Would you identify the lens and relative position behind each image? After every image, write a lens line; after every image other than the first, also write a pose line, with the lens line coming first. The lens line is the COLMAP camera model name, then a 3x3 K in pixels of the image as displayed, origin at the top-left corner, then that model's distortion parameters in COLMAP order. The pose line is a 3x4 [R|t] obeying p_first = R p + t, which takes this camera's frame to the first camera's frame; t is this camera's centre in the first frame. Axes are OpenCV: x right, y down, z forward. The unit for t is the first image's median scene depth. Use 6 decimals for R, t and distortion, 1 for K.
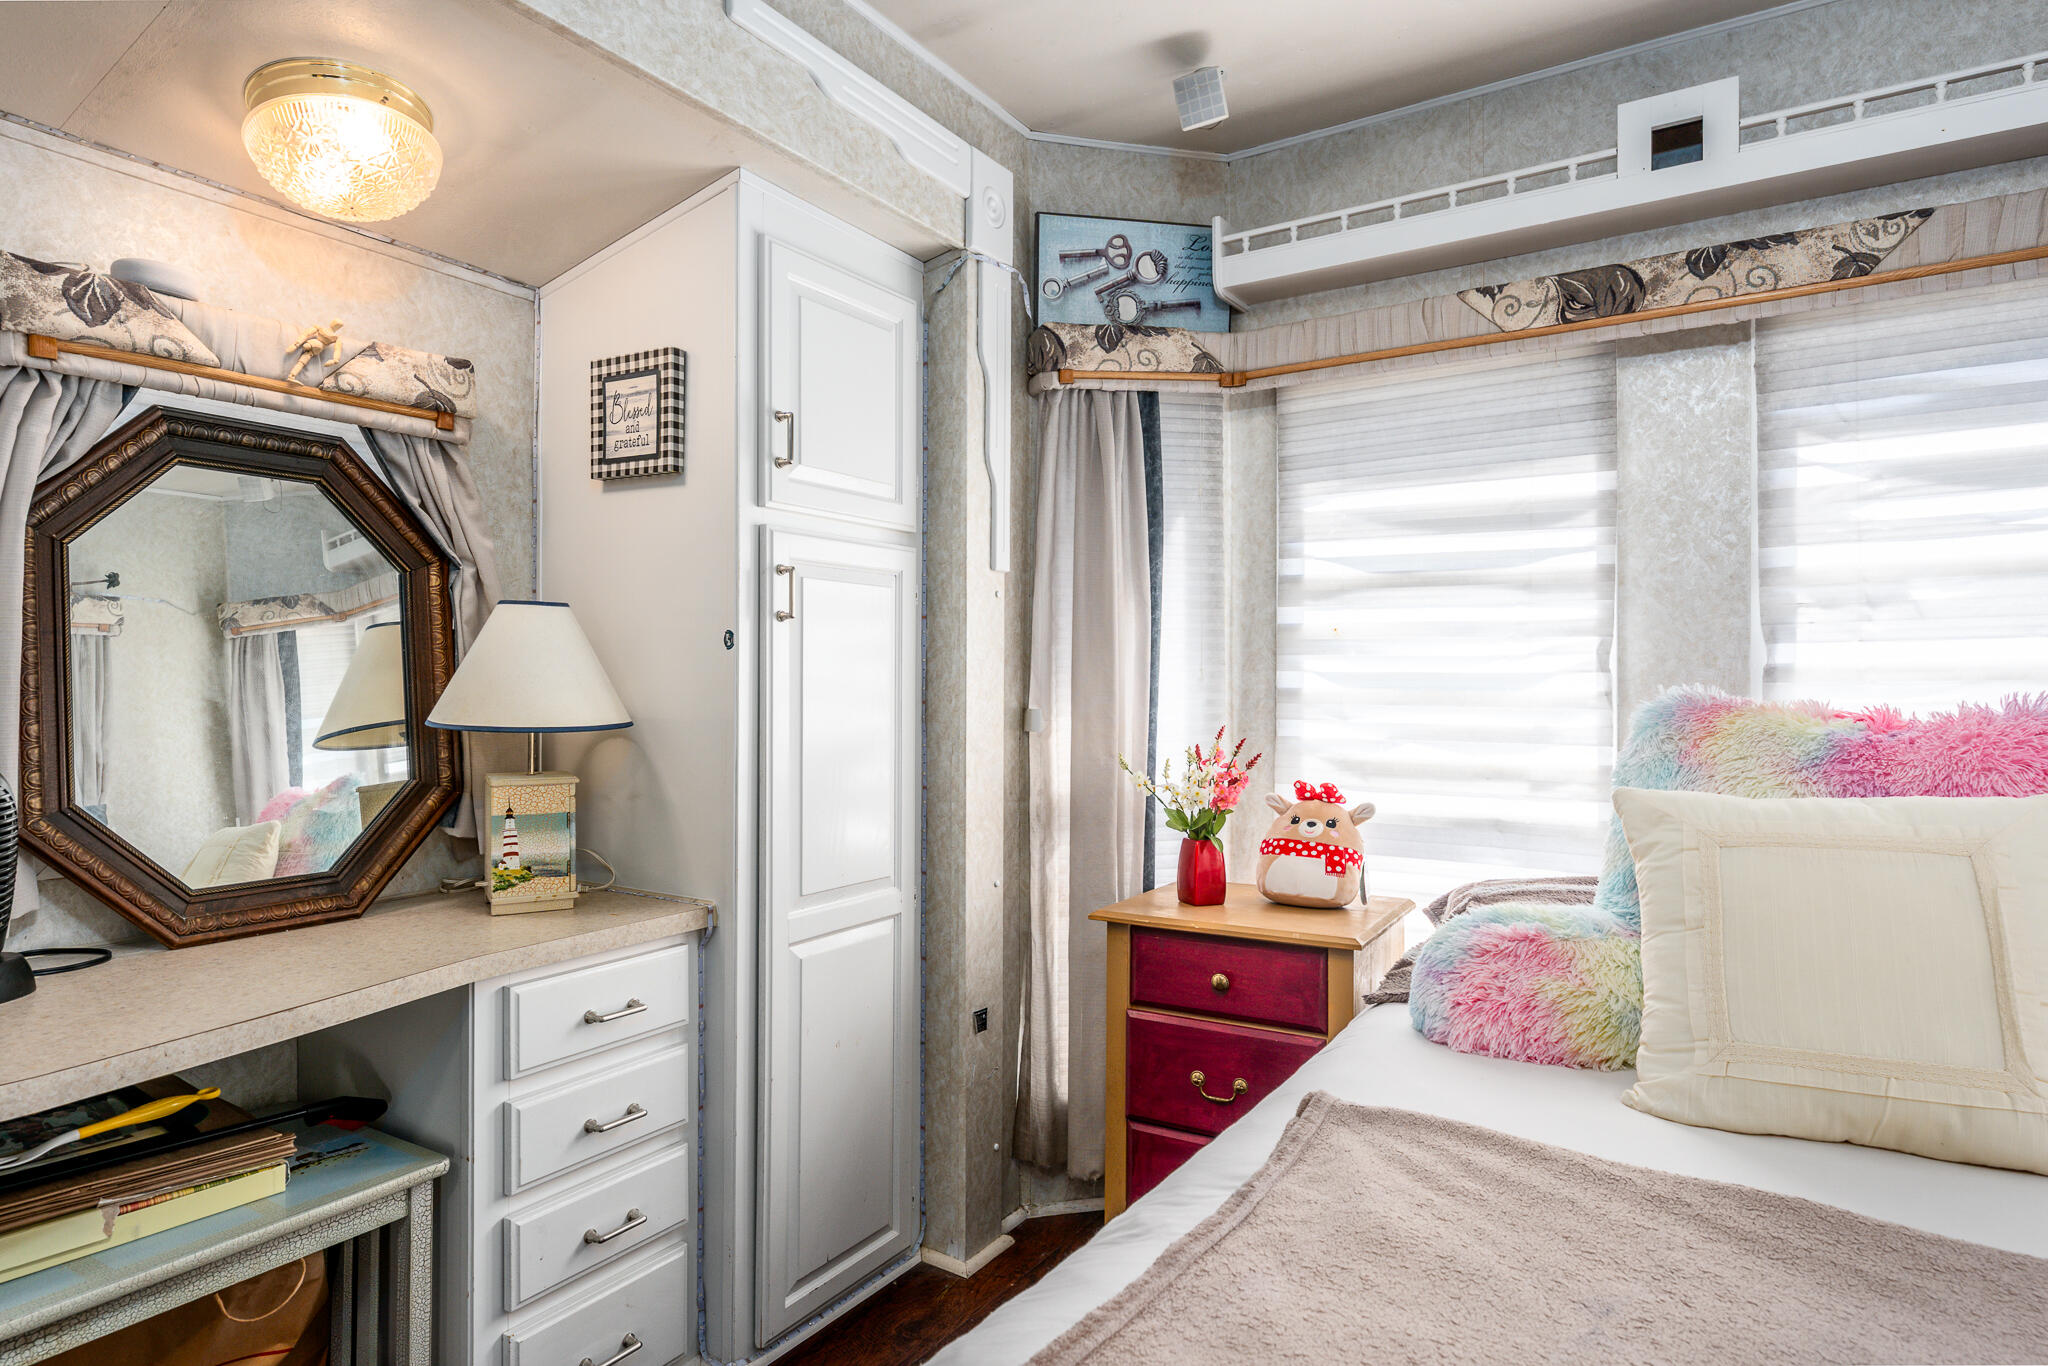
lens RADIAL K [[1156.7, 0, 1015.5], [0, 1156.7, 684.6], [0, 0, 1]] dist [0.003422, -0.000340]
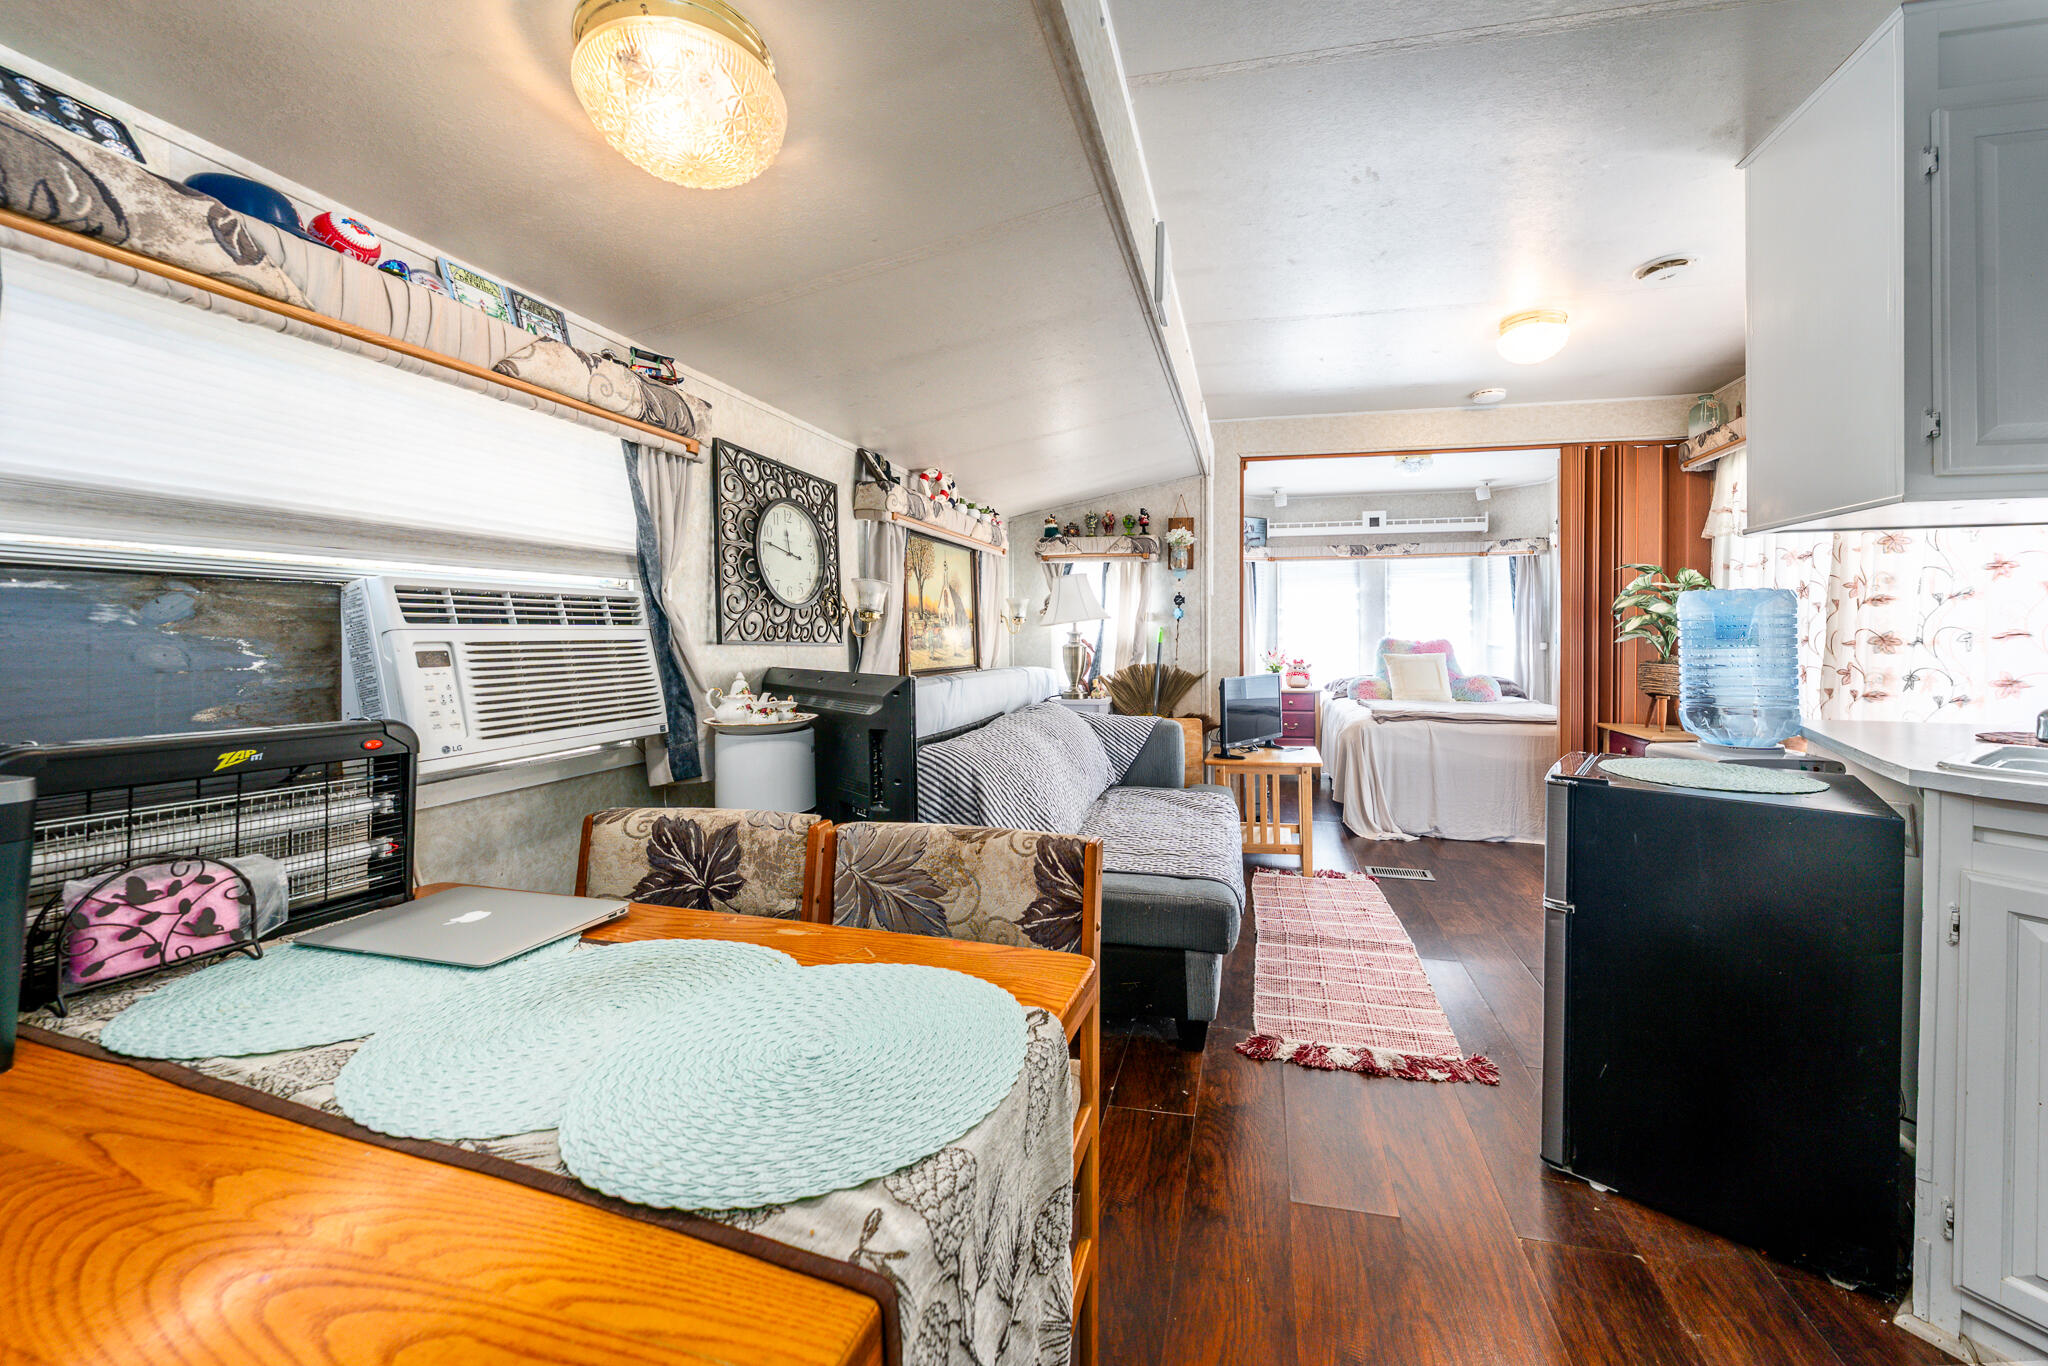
lens RADIAL K [[695.6, 0, 1092.6], [0, 695.6, 631.3], [0, 0, 1]] dist [-0.005565, 0.000360]
pose [[0.947001, -0.004628, 0.321199, -1.490810], [0.005261, 0.999986, -0.001103, -0.020595], [-0.321189, 0.002734, 0.947011, -1.376840]]
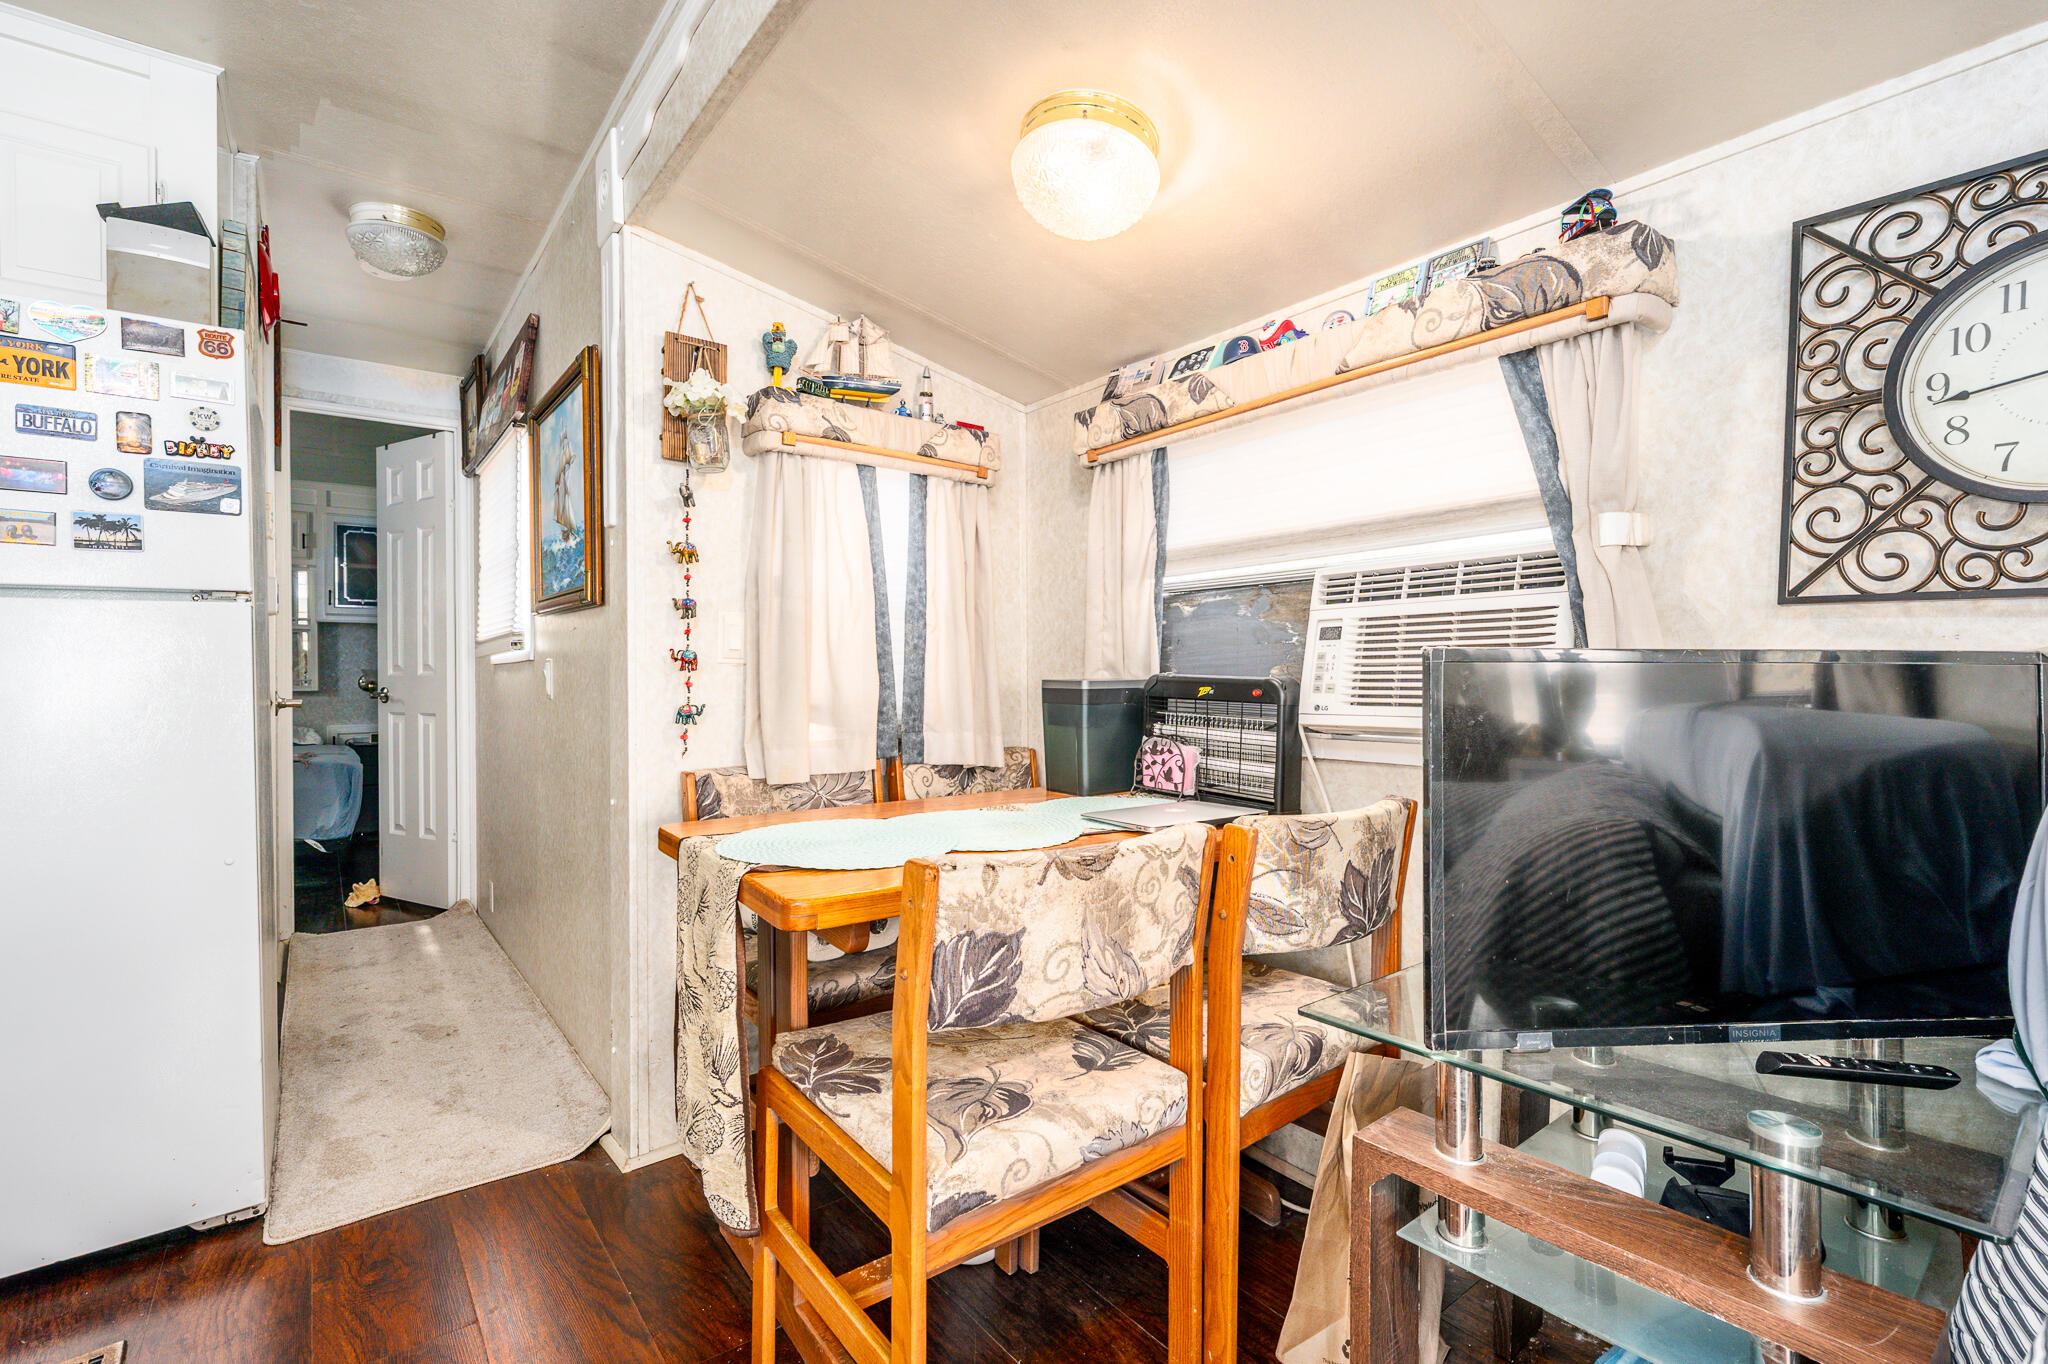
lens RADIAL K [[924.8, 0, 1014.5], [0, 924.8, 695.2], [0, 0, 1]] dist [0.001416, 0.000540]
pose [[-0.335776, 0.012310, -0.941861, -0.875272], [0.003399, 0.999924, 0.011857, 0.045149], [0.941936, 0.000780, -0.335793, -0.678415]]
